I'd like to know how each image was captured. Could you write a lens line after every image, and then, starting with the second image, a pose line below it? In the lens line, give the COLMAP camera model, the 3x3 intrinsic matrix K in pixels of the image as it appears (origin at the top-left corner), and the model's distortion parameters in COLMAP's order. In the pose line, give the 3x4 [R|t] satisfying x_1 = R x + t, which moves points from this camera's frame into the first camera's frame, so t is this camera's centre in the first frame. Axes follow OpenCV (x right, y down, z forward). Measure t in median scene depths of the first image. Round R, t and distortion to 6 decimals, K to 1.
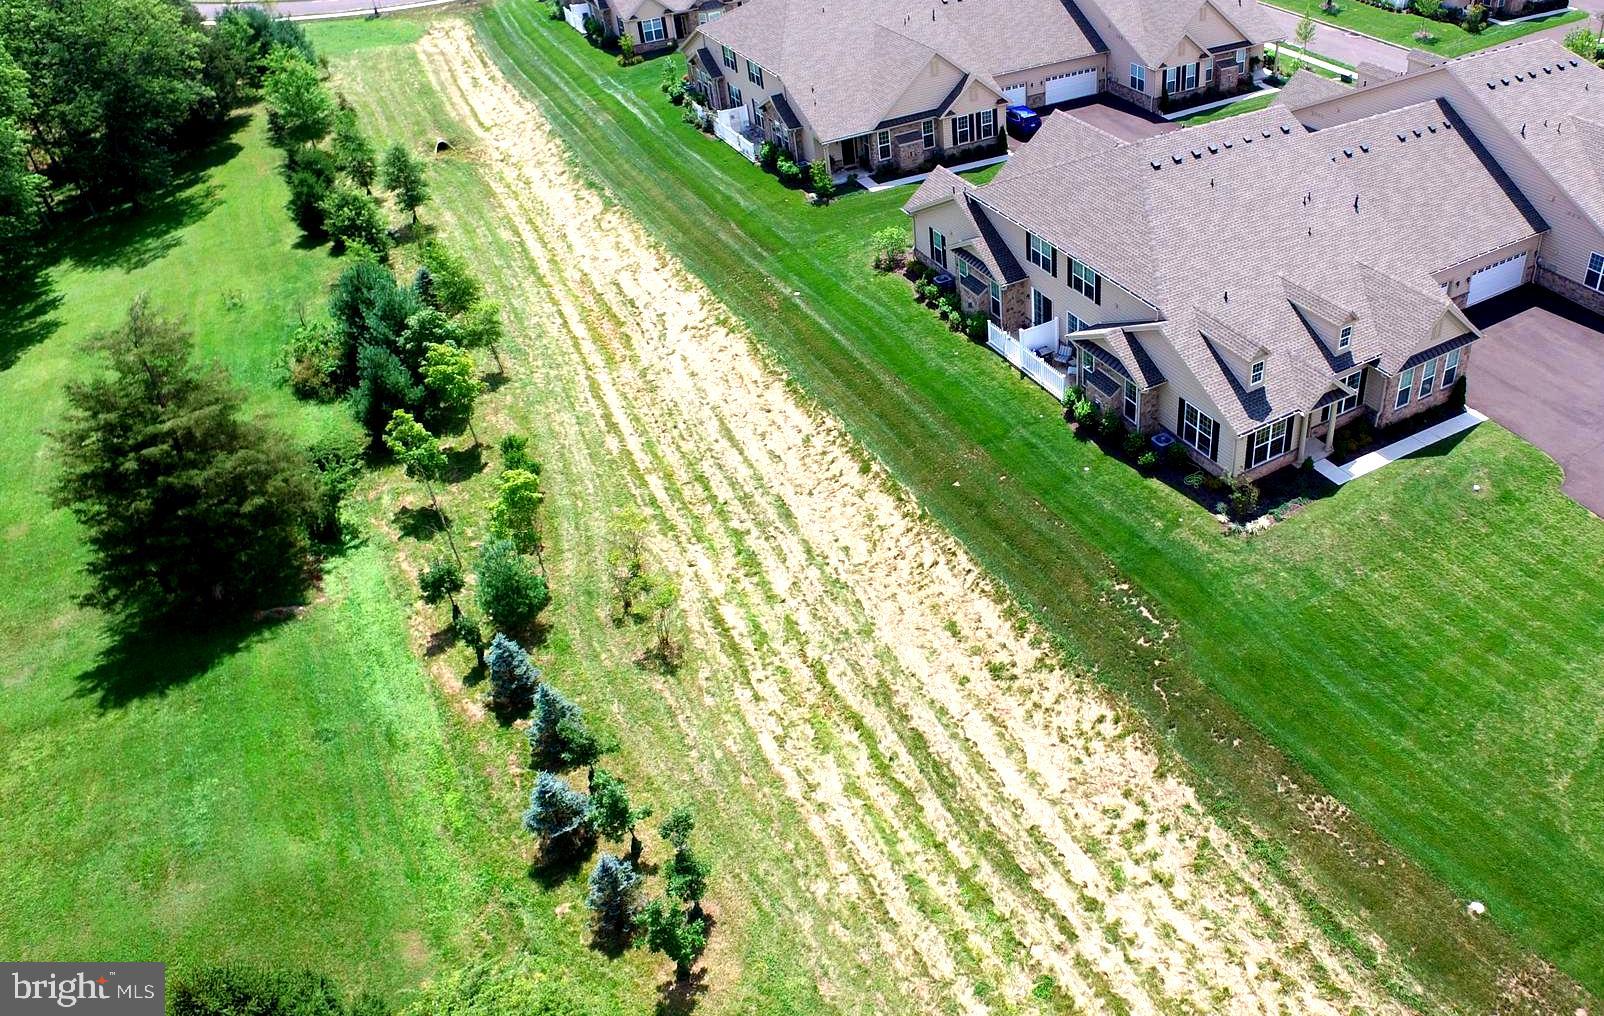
lens RADIAL K [[1203.8, 0, 1024.2], [0, 1203.8, 455.1], [0, 0, 1]] dist [-0.121416, 0.090382]
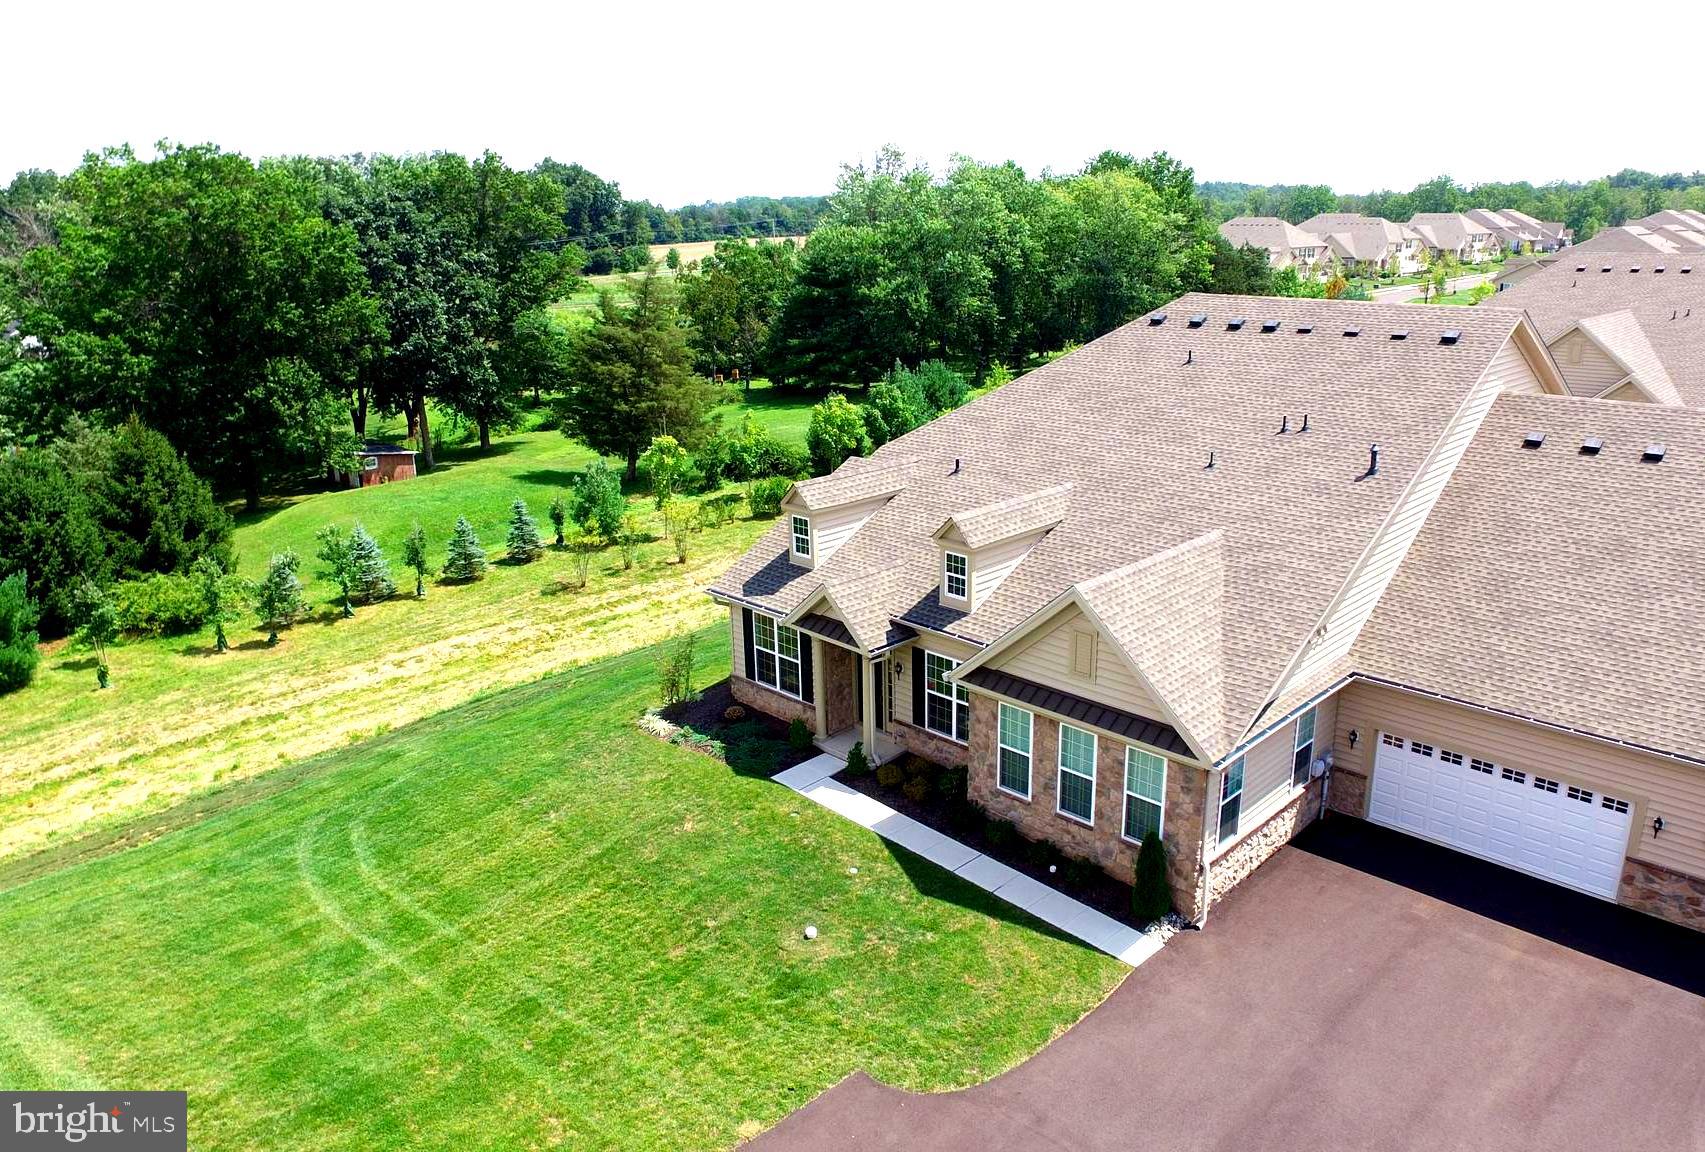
lens RADIAL K [[1195.4, 0, 852.5], [0, 1195.4, 576.0], [0, 0, 1]] dist [-0.126467, 0.102413]
pose [[0.186300, 0.302877, -0.934643, 0.710394], [-0.547041, 0.822177, 0.157391, -0.148623], [0.816112, 0.481966, 0.318858, 0.766203]]
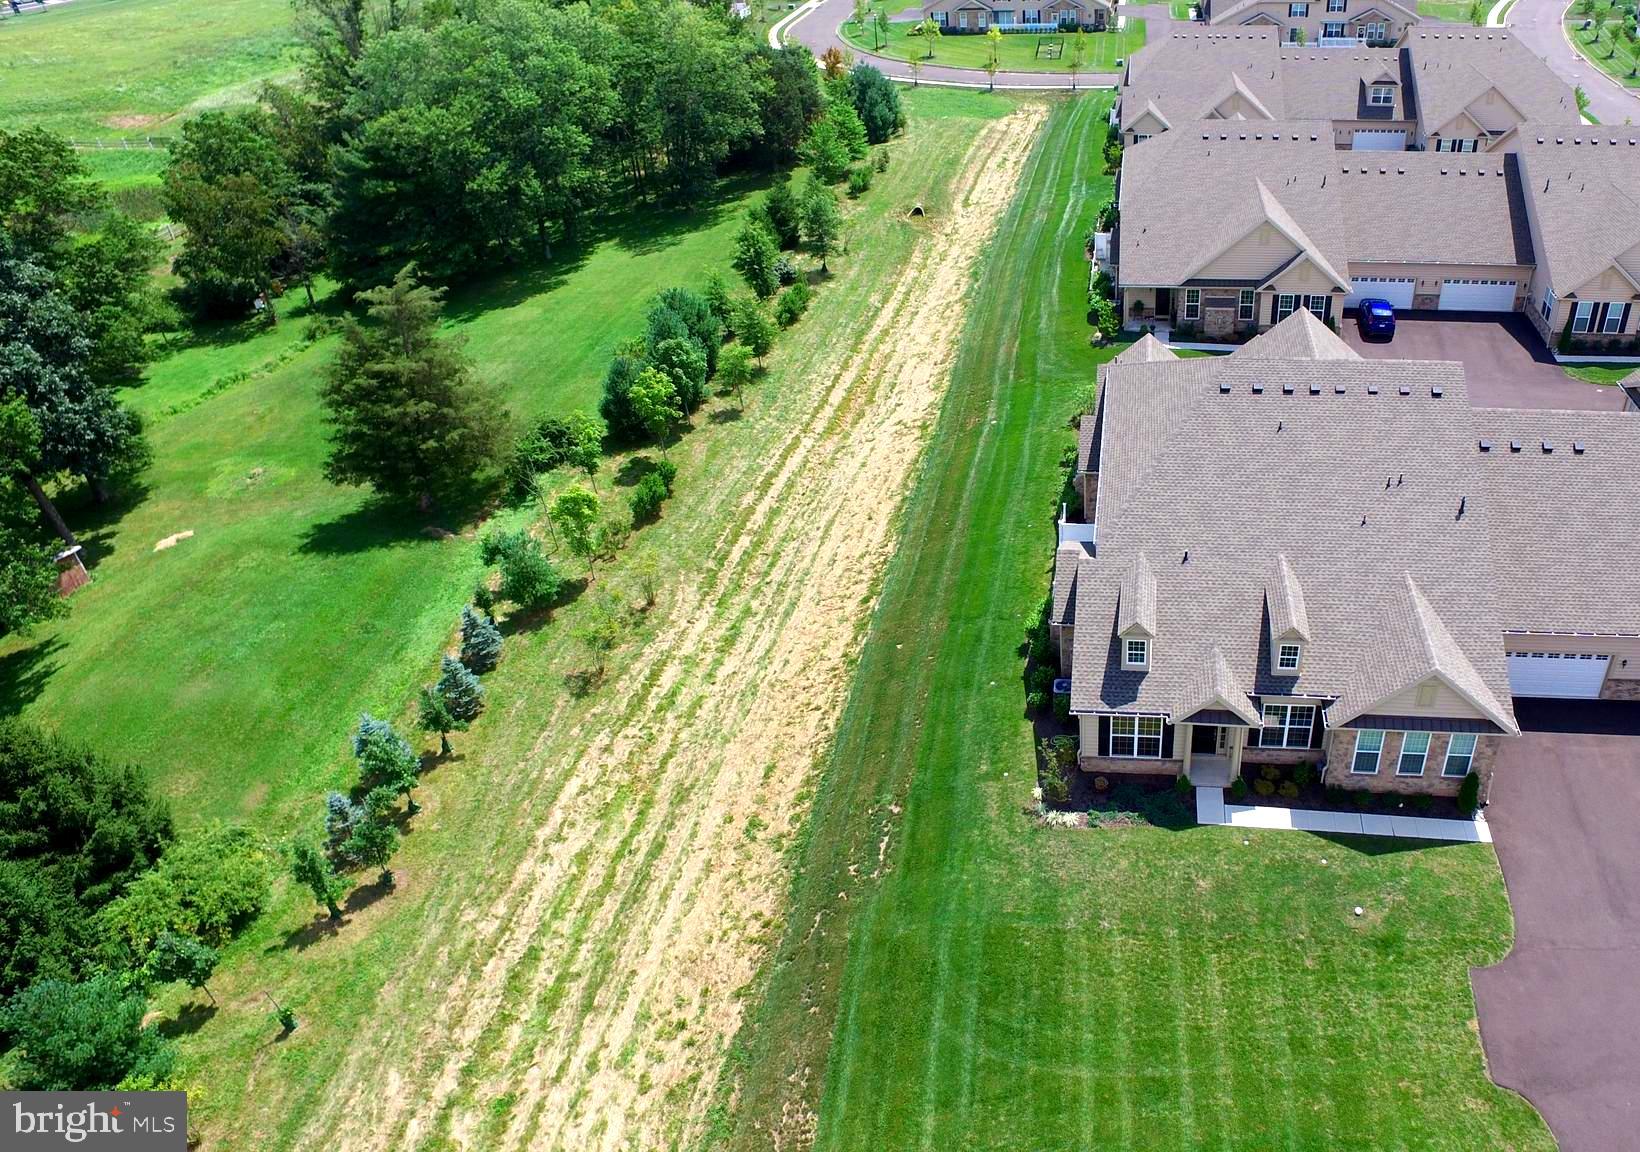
lens RADIAL K [[1204.8, 0, 1014.7], [0, 1204.8, 581.2], [0, 0, 1]] dist [-0.125755, 0.104504]
pose [[0.776965, 0.351212, -0.522471, 0.499551], [-0.349457, 0.930925, 0.106105, -0.158479], [0.523647, 0.100141, 0.846029, 0.228256]]
